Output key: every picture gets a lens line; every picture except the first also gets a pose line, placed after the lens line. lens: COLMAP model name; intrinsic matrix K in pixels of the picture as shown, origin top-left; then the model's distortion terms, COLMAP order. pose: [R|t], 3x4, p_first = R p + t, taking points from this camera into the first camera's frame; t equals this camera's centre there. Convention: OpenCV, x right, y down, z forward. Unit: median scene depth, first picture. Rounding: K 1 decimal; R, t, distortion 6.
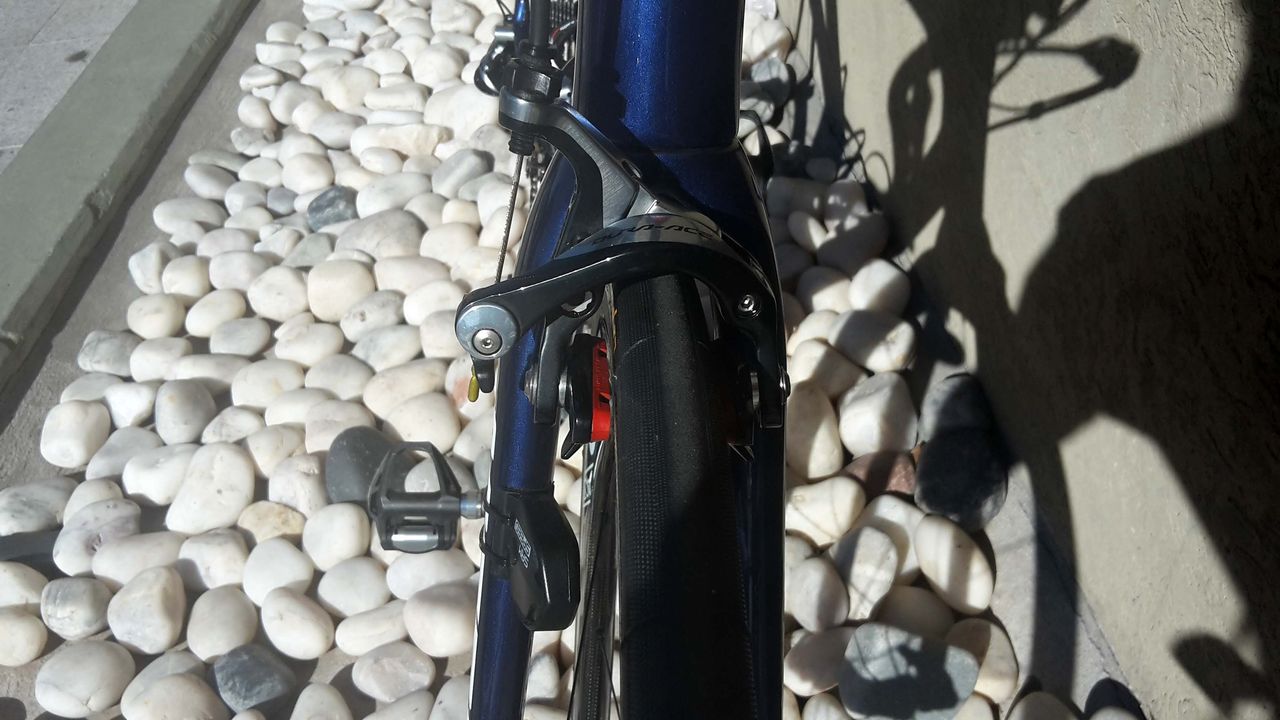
lens RADIAL K [[1131.4, 0, 645.3], [0, 1131.4, 367.4], [0, 0, 1]] dist [0.082833, -0.173458]
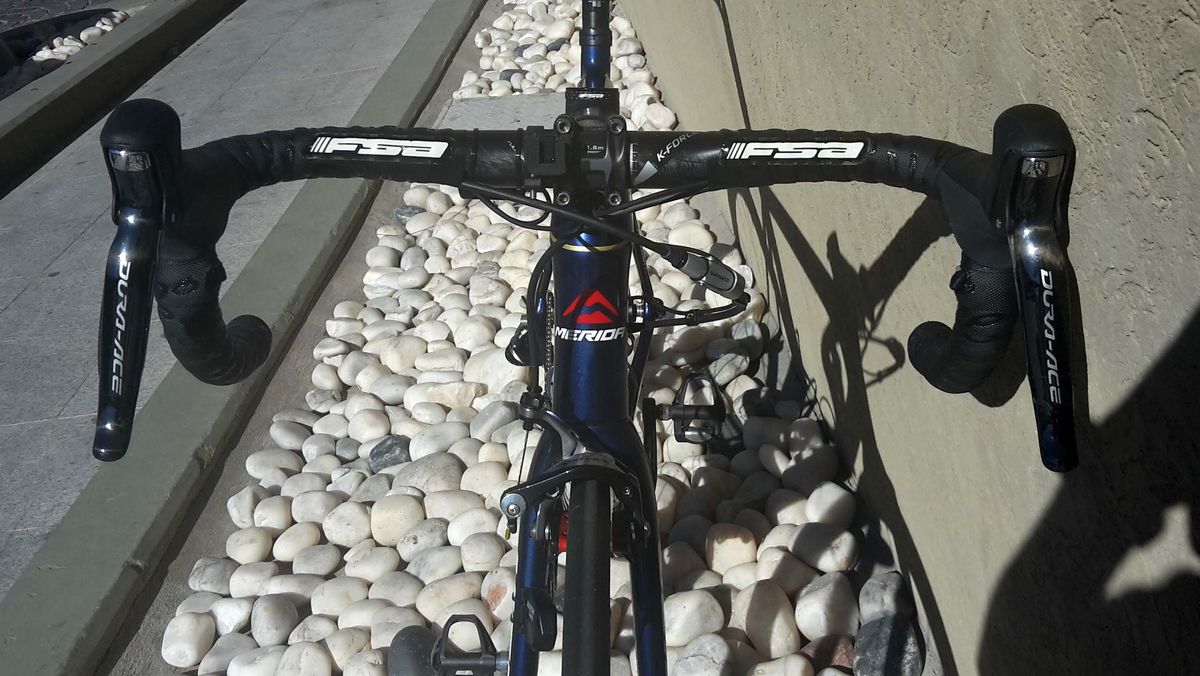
lens RADIAL K [[1060.6, 0, 604.9], [0, 1060.6, 344.9], [0, 0, 1]] dist [0.082833, -0.173458]
pose [[0.998153, -0.033745, -0.050514, 0.020992], [0.021157, 0.972570, -0.231646, 0.019517], [0.056945, 0.230149, 0.971488, -0.147569]]
